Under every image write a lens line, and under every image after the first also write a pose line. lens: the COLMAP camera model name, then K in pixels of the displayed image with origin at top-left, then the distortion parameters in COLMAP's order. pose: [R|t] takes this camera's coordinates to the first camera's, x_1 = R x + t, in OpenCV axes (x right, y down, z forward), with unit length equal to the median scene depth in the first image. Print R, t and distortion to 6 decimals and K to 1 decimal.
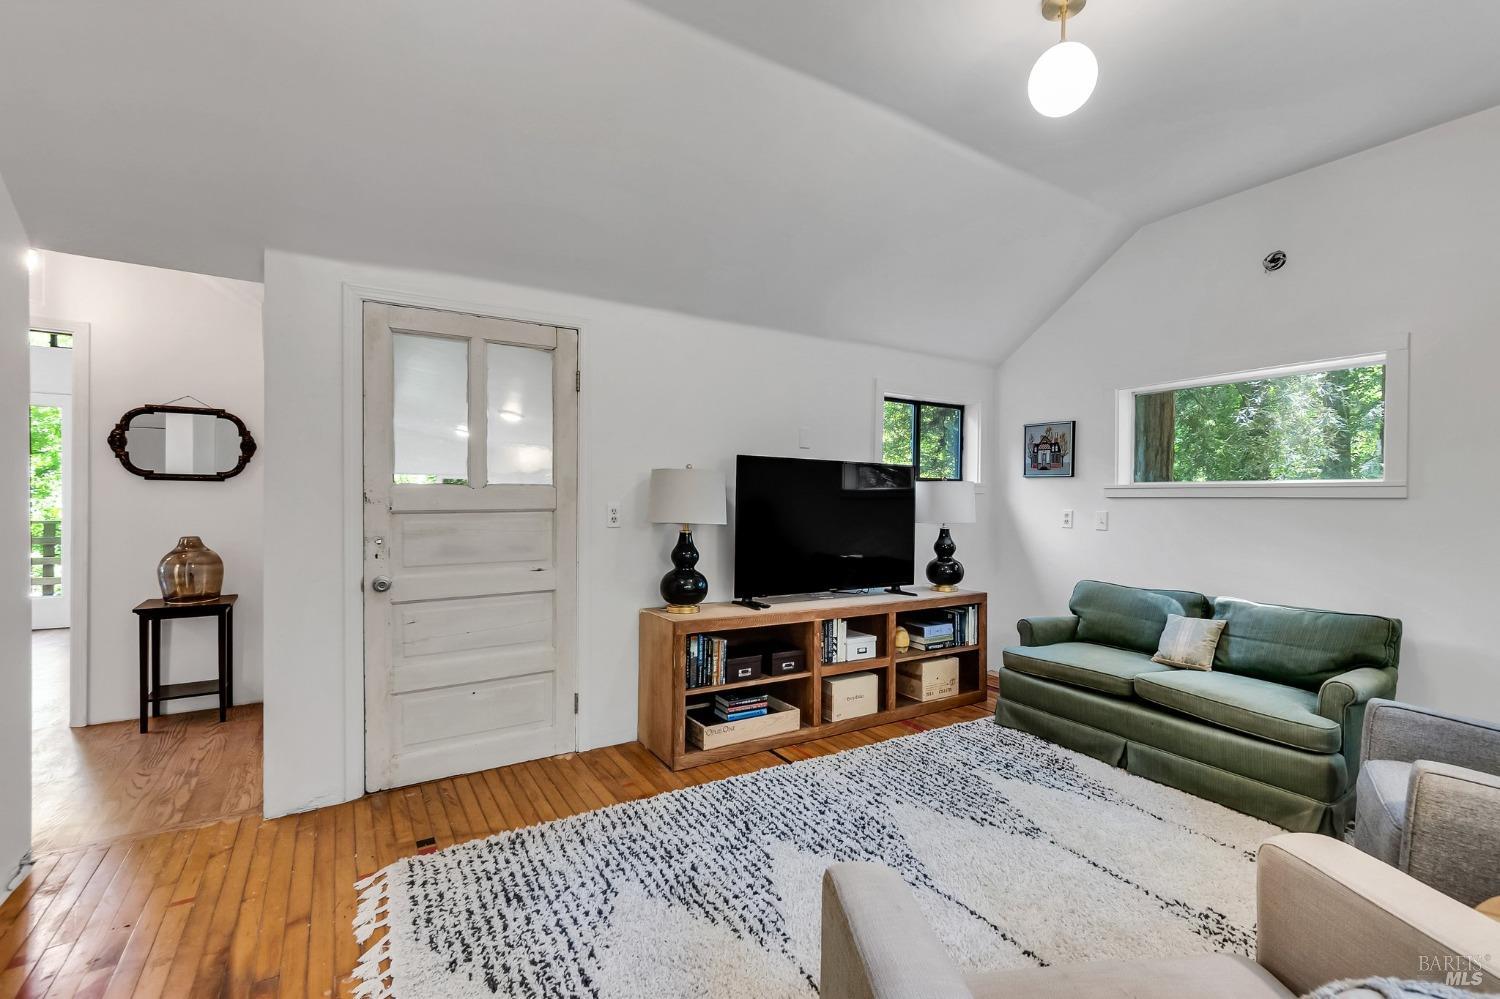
lens RADIAL K [[651.4, 0, 762.2], [0, 651.4, 504.1], [0, 0, 1]] dist [-0.006352, -0.000137]
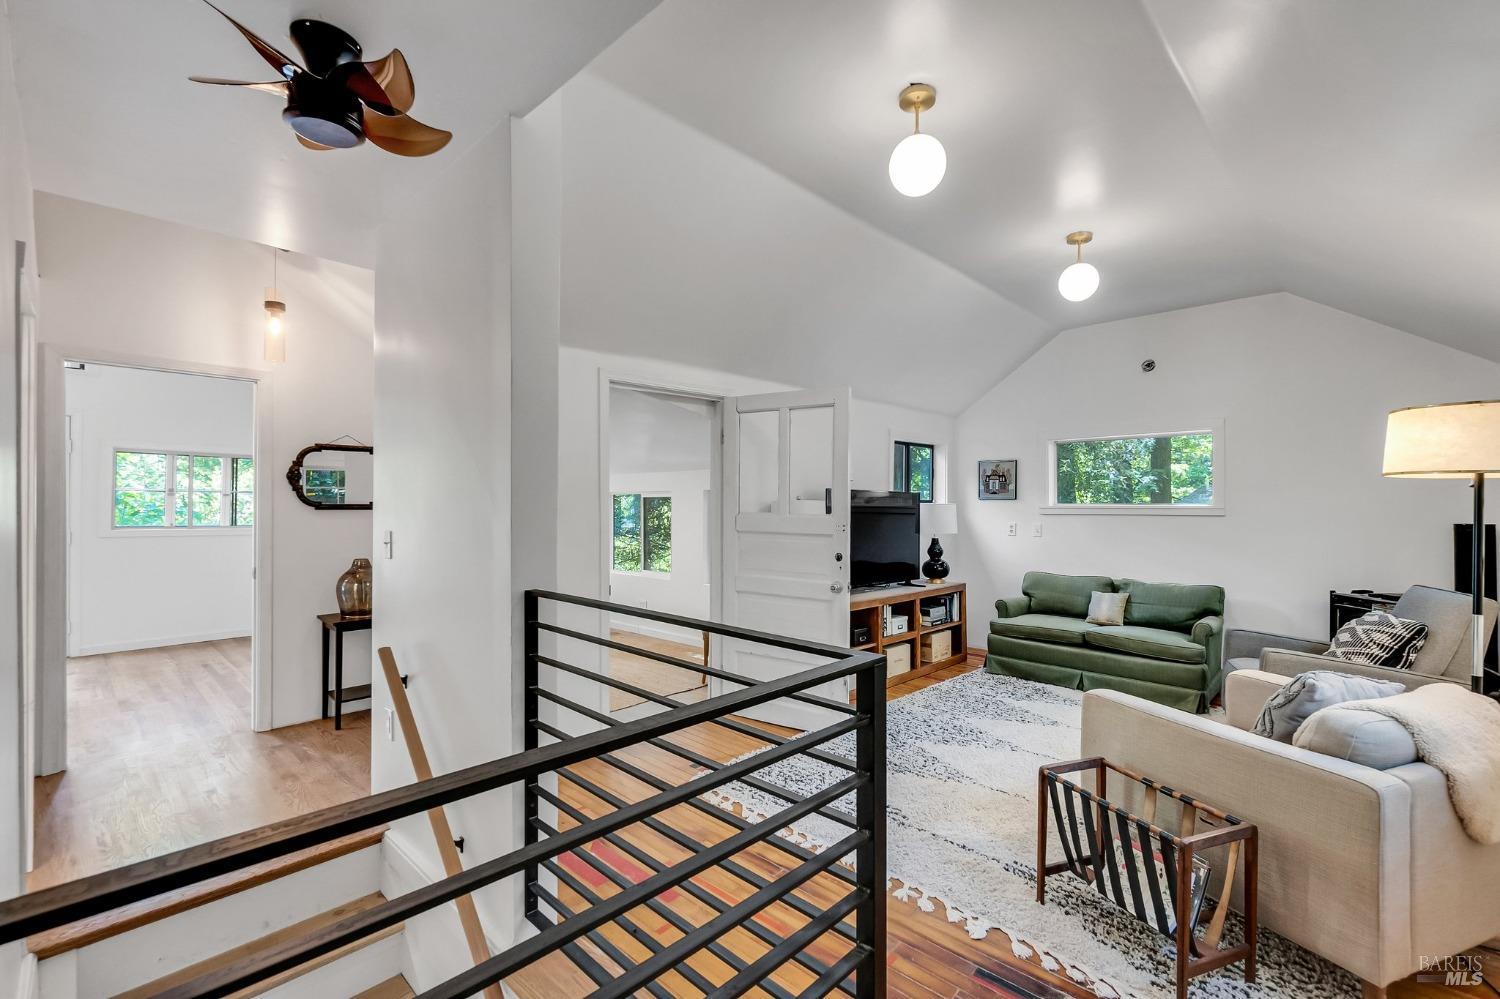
lens RADIAL K [[654.9, 0, 756.9], [0, 654.9, 504.9], [0, 0, 1]] dist [-0.009807, -0.000179]
pose [[0.971946, -0.008420, 0.235054, -0.487334], [0.010254, 0.999926, -0.006581, -0.031932], [-0.234981, 0.008806, 0.971960, -0.303405]]
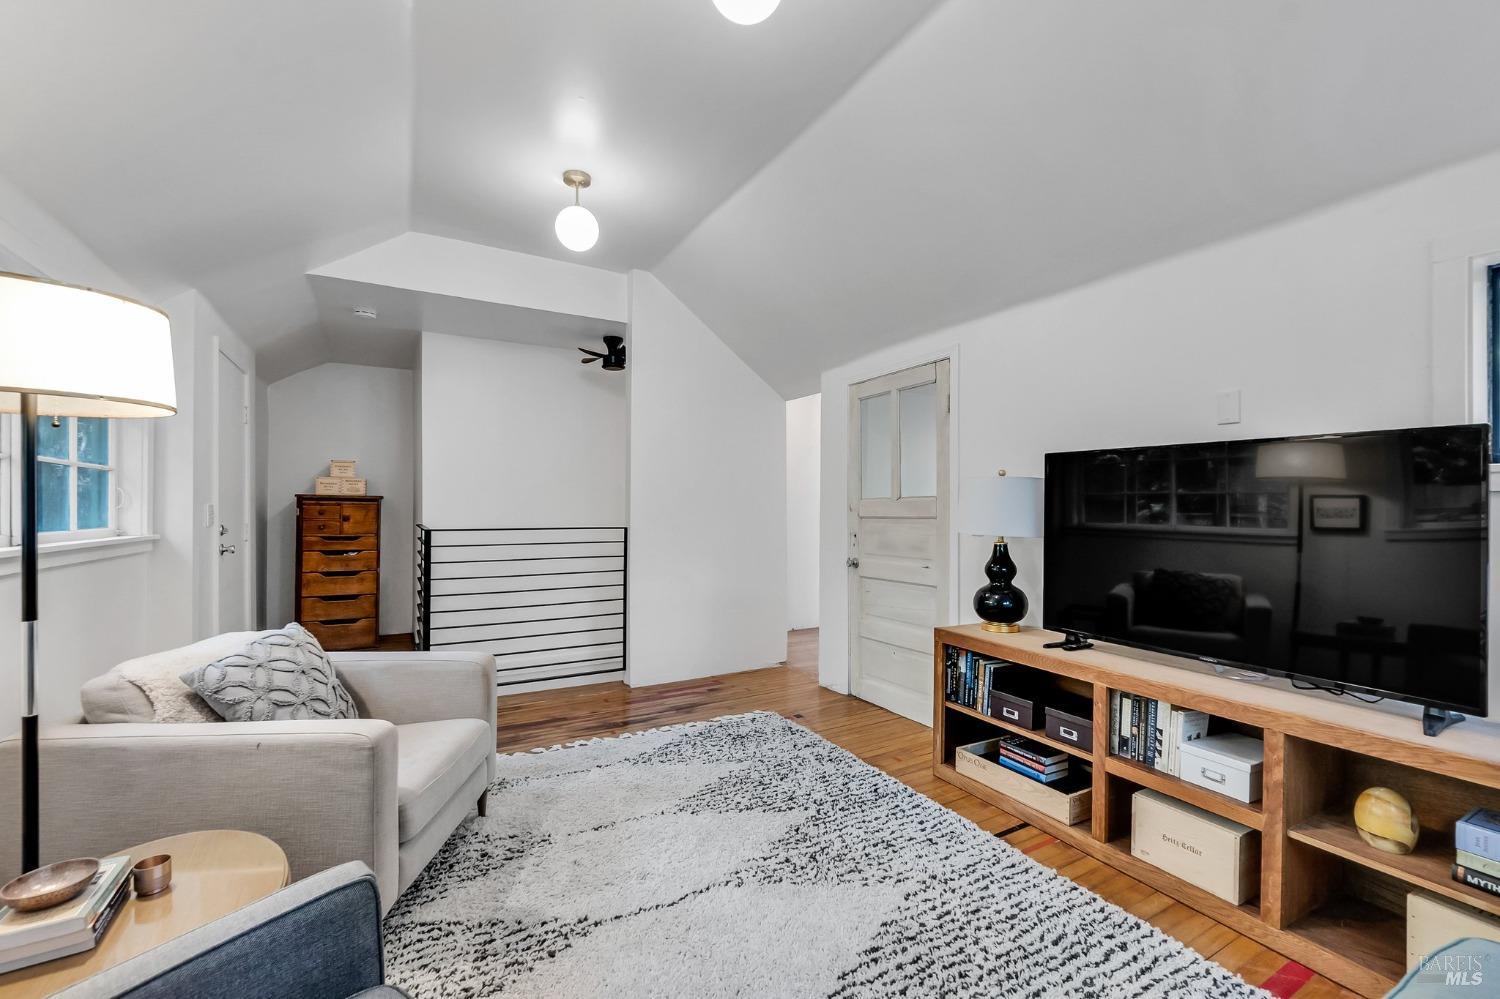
lens RADIAL K [[651.4, 0, 762.2], [0, 651.4, 504.1], [0, 0, 1]] dist [-0.006352, -0.000137]
pose [[-0.059606, -0.013712, -0.998128, 0.759245], [-0.014370, 0.999814, -0.012877, 0.003312], [0.998119, 0.013576, -0.059792, 0.660446]]
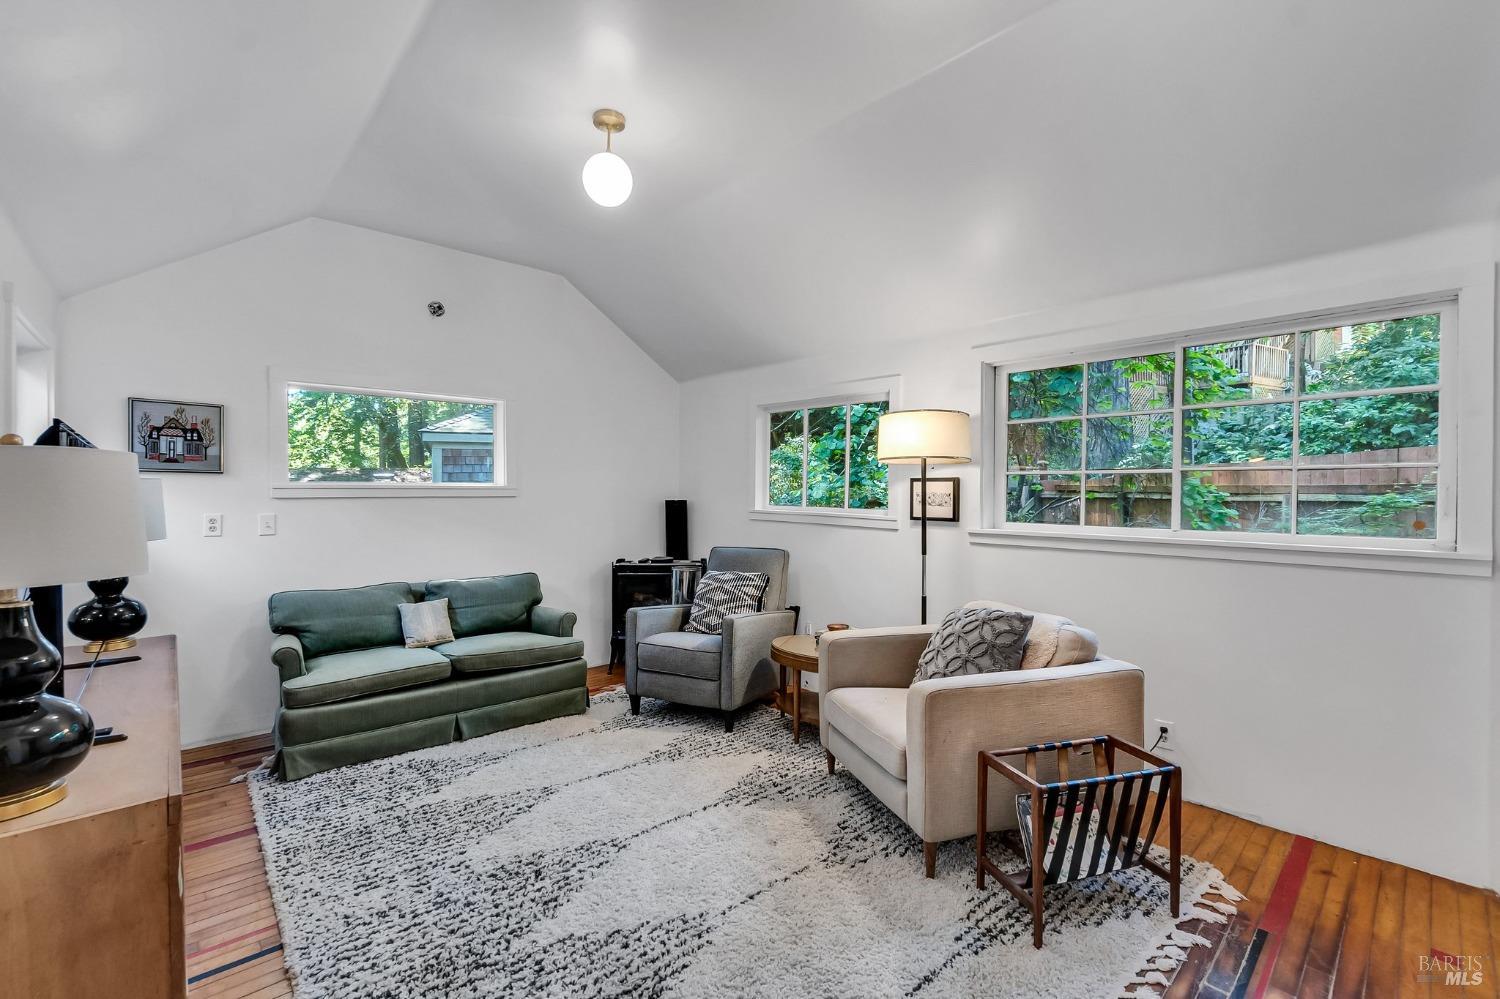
lens RADIAL K [[651.4, 0, 762.2], [0, 651.4, 504.1], [0, 0, 1]] dist [-0.006352, -0.000137]
pose [[-0.186187, -0.022331, 0.982260, -0.542180], [0.009989, 0.999647, 0.024620, -0.020192], [-0.982463, 0.014396, -0.185898, 0.581416]]
